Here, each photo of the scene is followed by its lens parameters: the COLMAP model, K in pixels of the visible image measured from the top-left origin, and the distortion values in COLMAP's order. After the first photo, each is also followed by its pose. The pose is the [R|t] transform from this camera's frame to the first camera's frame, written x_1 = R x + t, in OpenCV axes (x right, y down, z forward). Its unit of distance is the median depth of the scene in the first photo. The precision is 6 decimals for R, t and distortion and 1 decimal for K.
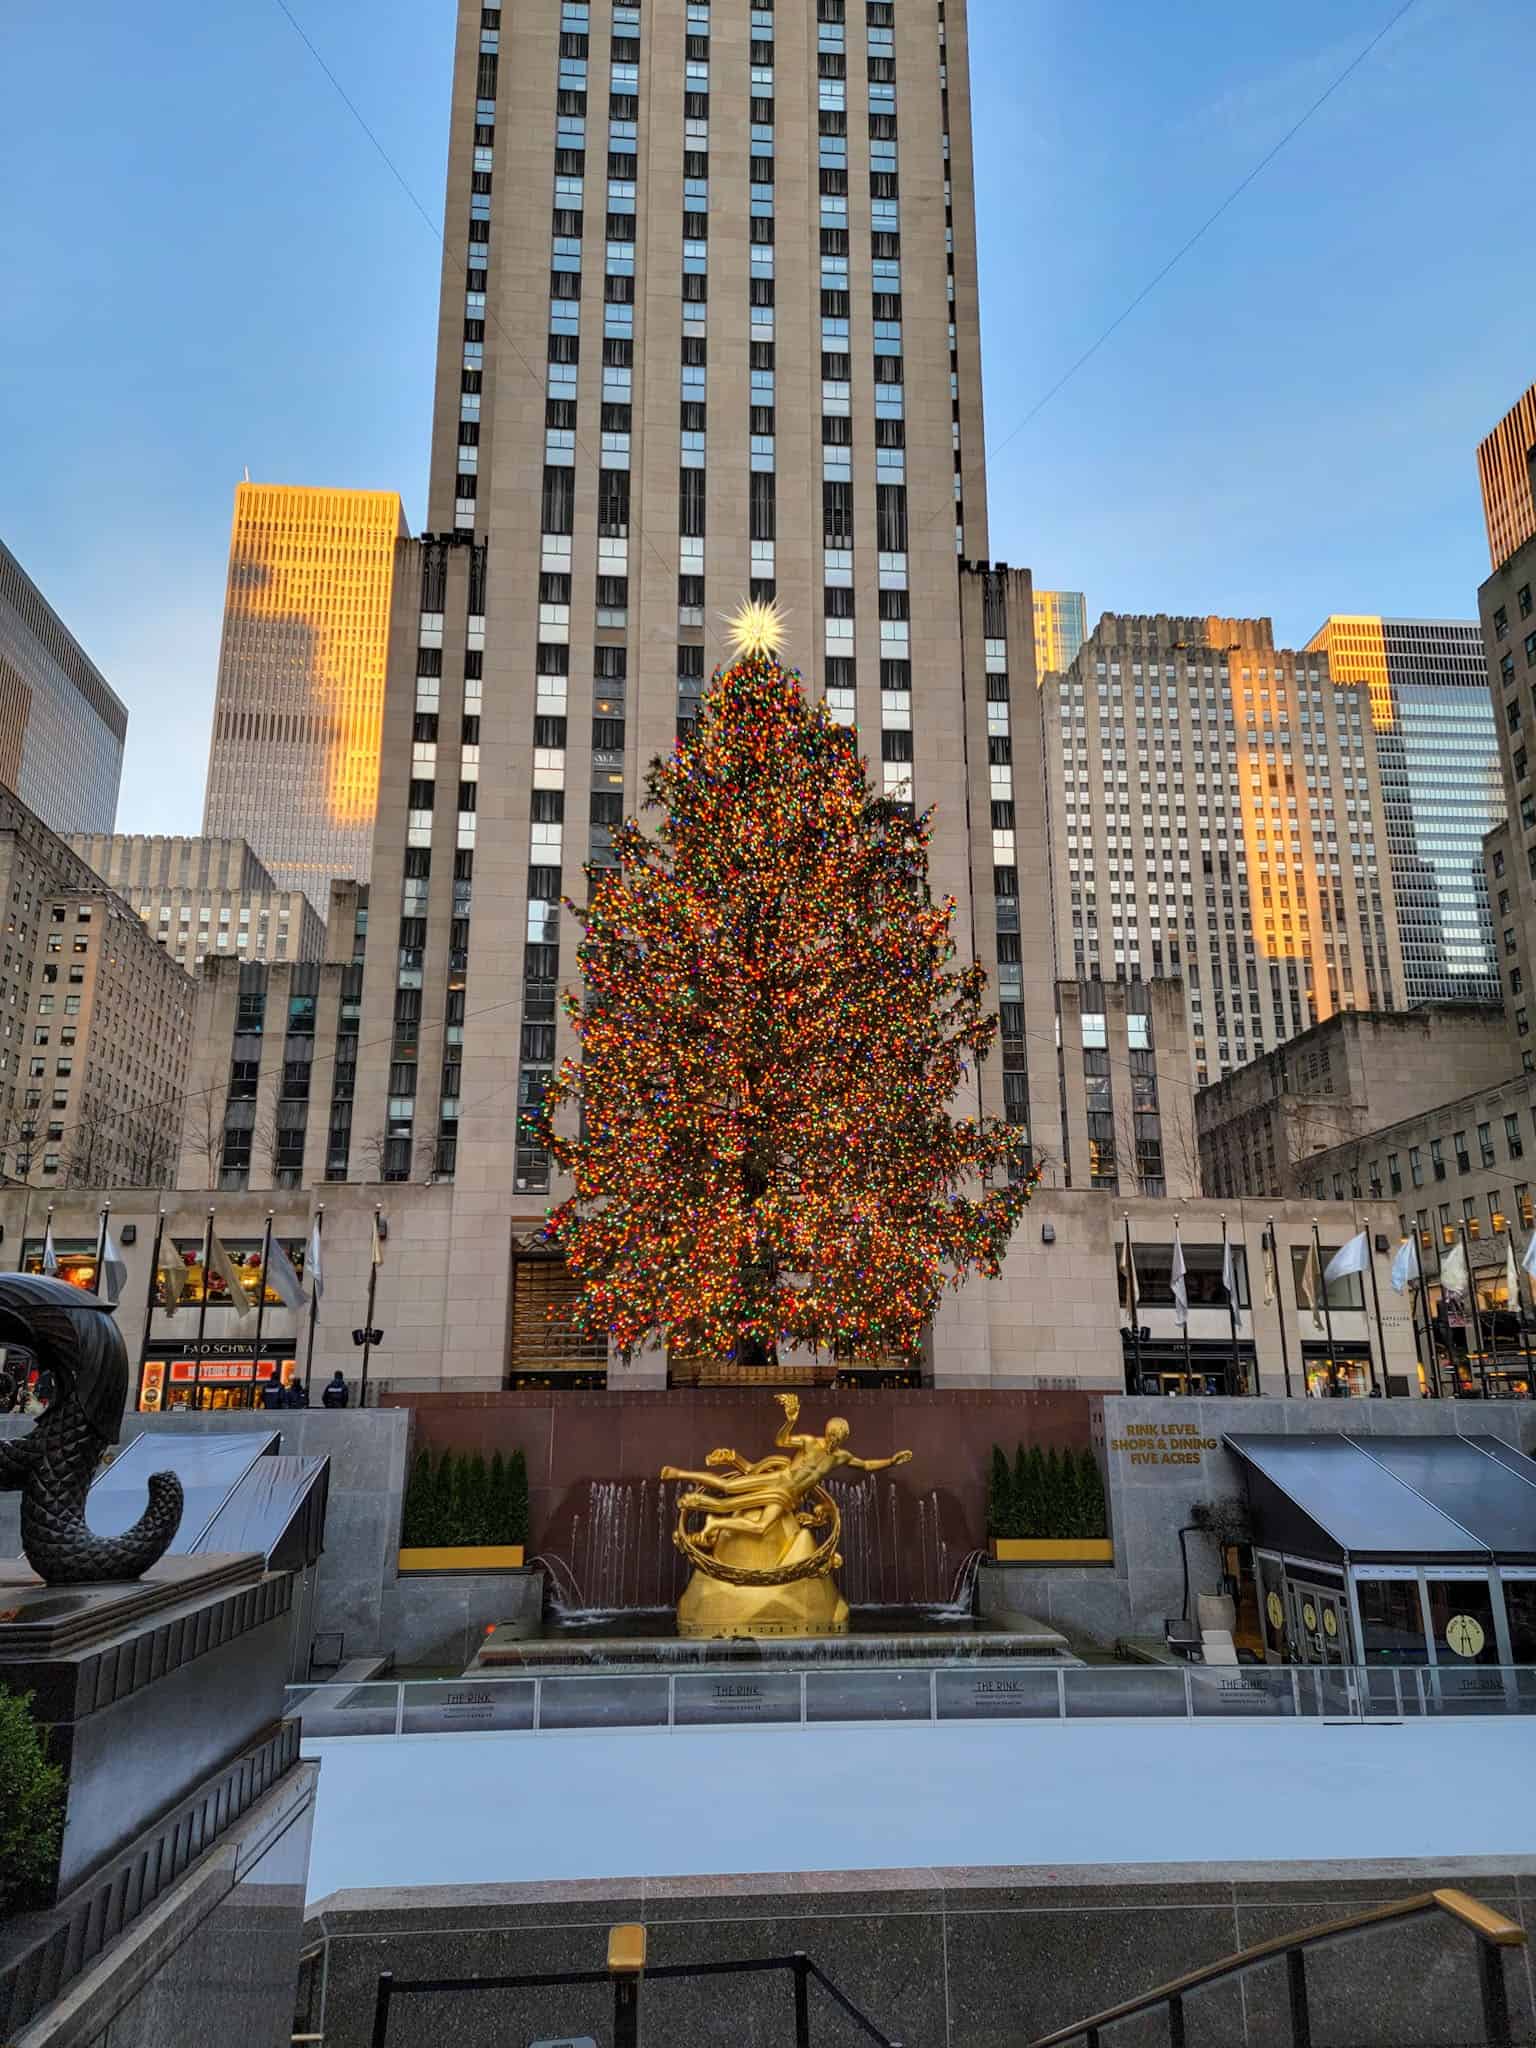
lens RADIAL K [[1461.8, 0, 769.3], [0, 1461.8, 1021.7], [0, 0, 1]] dist [0.078084, 0.002685]
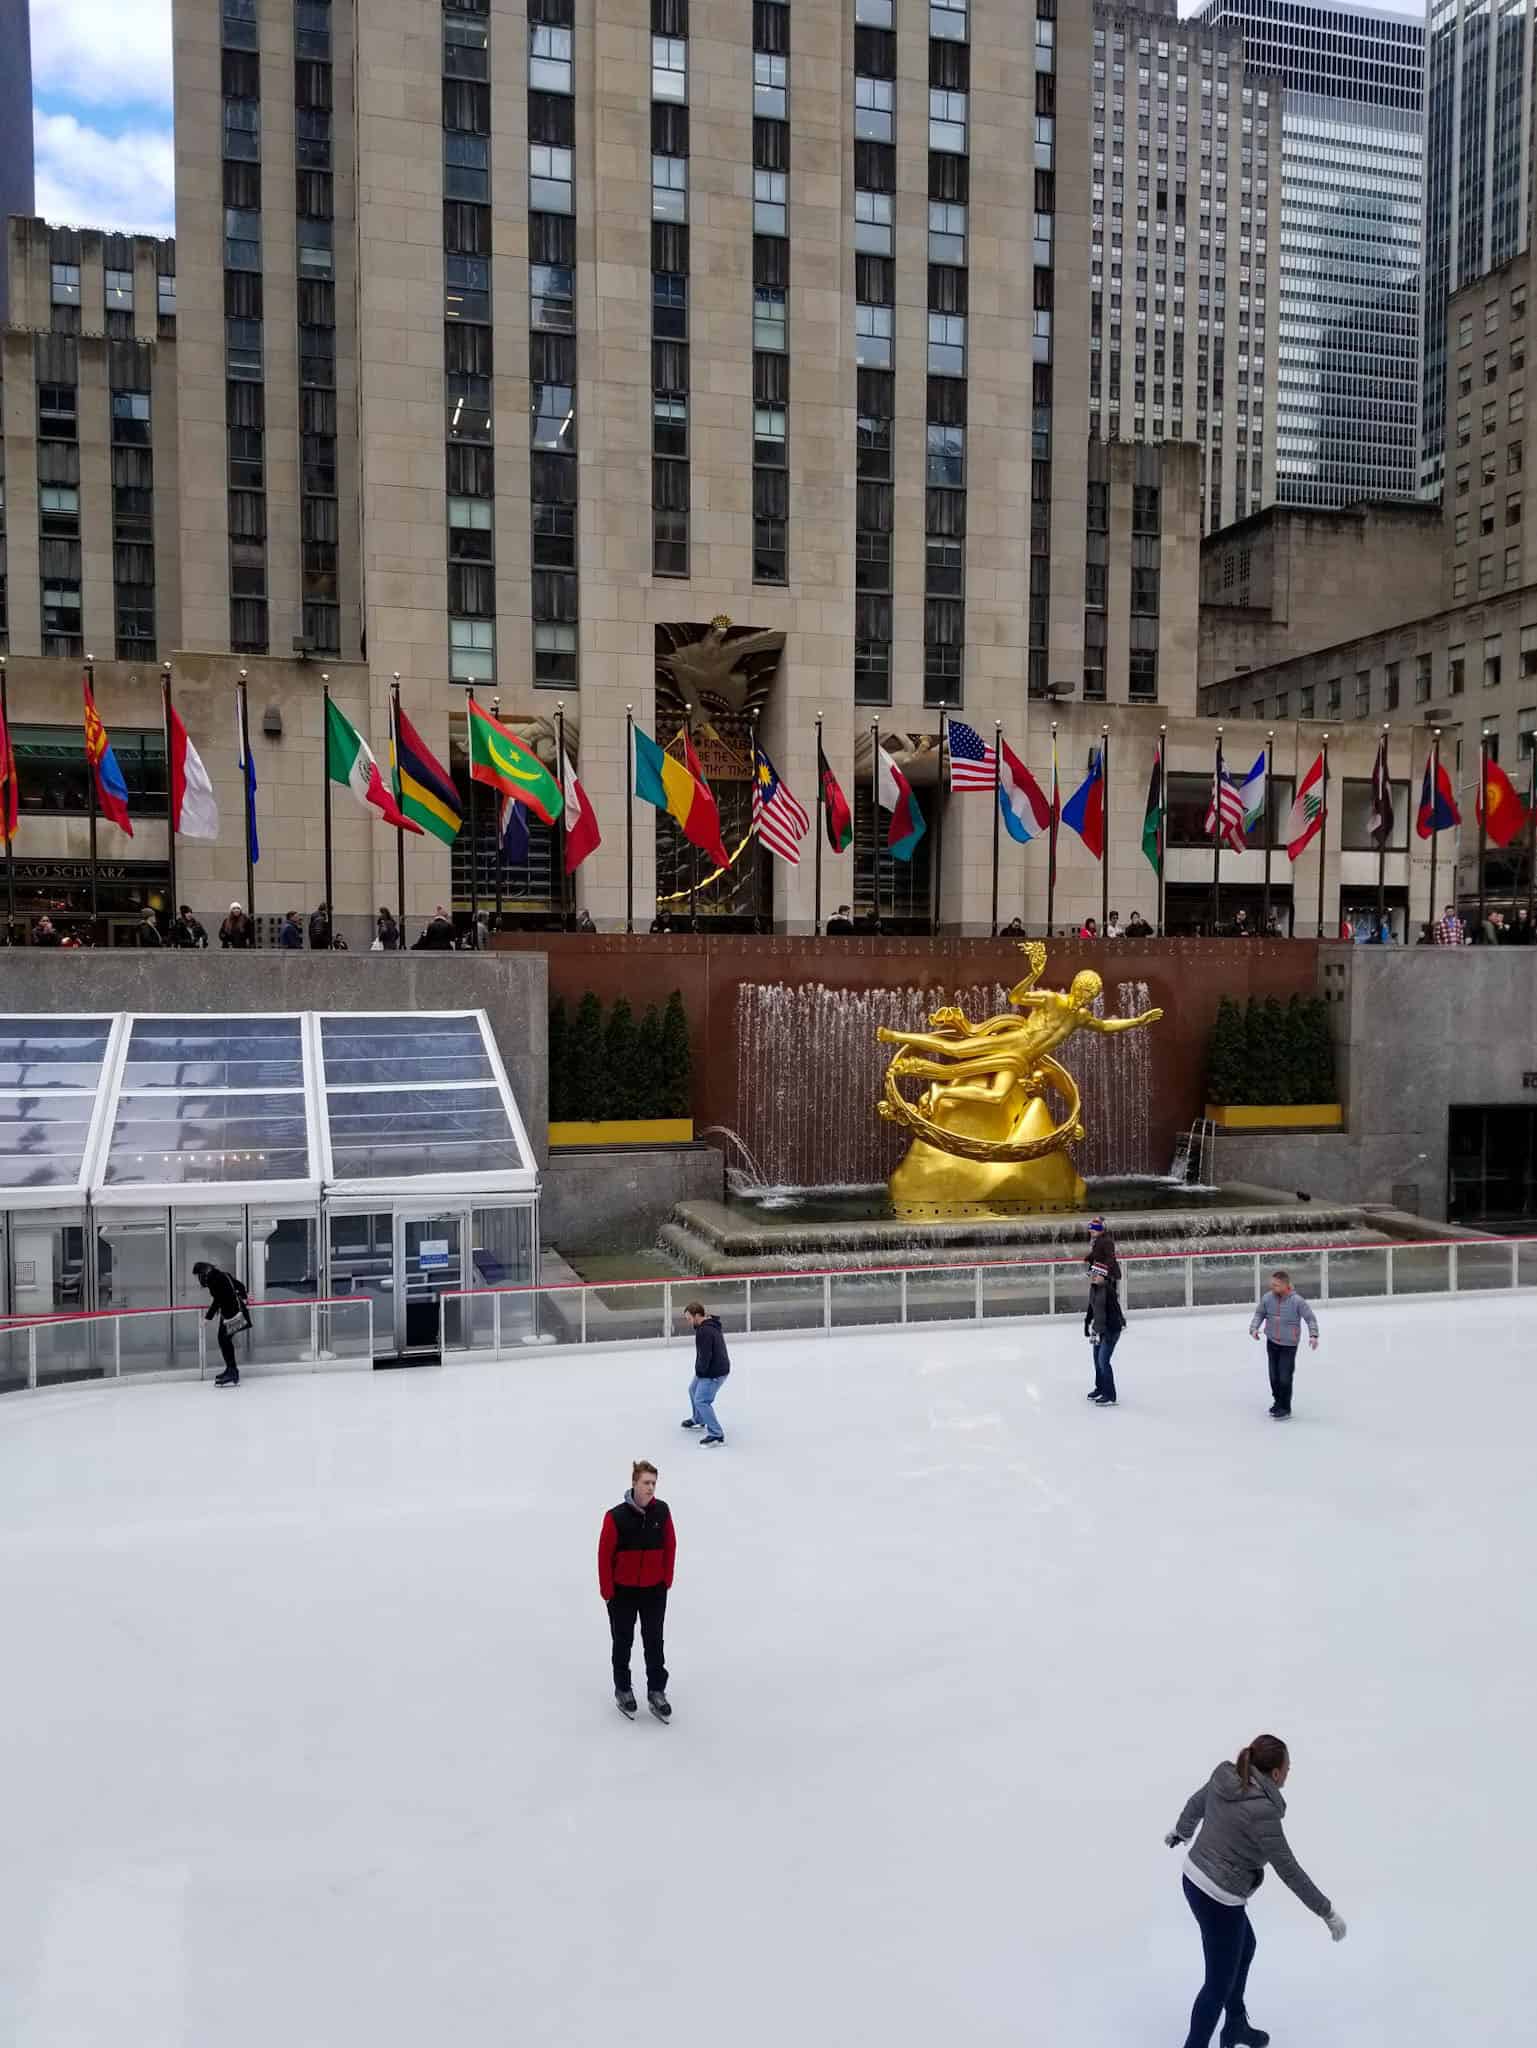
lens RADIAL K [[1739.8, 0, 768.0], [0, 1739.8, 1023.0], [0, 0, 1]] dist [0.039781, -0.007954]
pose [[0.977189, 0.000209, 0.212373, -0.255615], [-0.061590, 0.957302, 0.282453, 0.026024], [-0.203246, -0.289090, 0.935478, 0.091208]]
